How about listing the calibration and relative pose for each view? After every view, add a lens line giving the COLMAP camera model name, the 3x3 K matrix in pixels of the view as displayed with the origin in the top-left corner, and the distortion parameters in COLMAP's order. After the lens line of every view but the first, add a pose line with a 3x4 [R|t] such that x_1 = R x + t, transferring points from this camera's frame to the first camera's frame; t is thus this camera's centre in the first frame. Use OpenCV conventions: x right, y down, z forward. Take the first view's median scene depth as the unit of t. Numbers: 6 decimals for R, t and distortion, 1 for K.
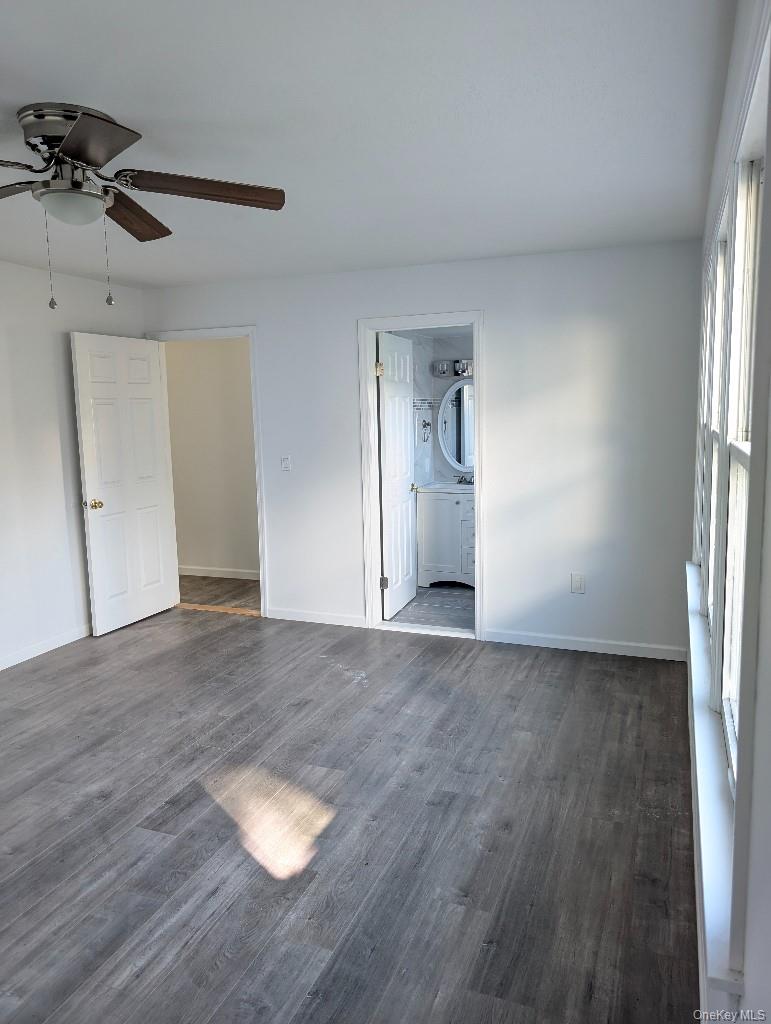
lens RADIAL K [[735.6, 0, 385.6], [0, 735.6, 511.0], [0, 0, 1]] dist [0.023049, -0.017098]
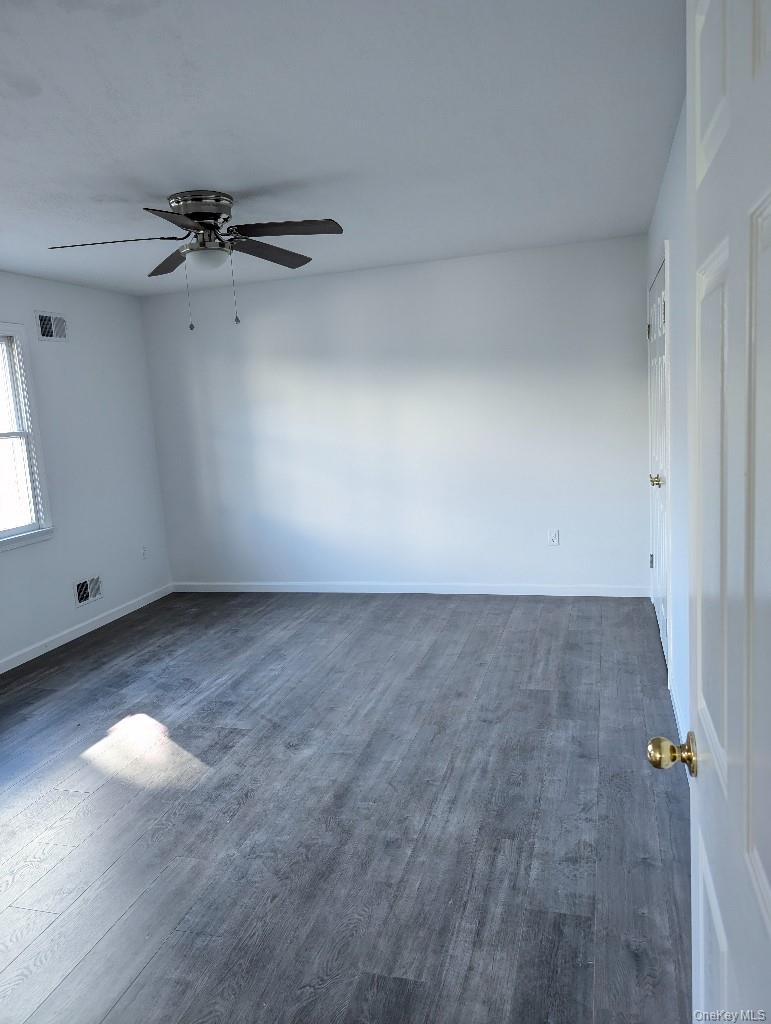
lens RADIAL K [[735.6, 0, 385.5], [0, 735.6, 511.3], [0, 0, 1]] dist [0.023049, -0.017098]
pose [[-0.992822, 0.096315, -0.070906, -0.520080], [0.072580, 0.956405, 0.282882, -0.272992], [0.095060, 0.275706, -0.956530, 2.153758]]
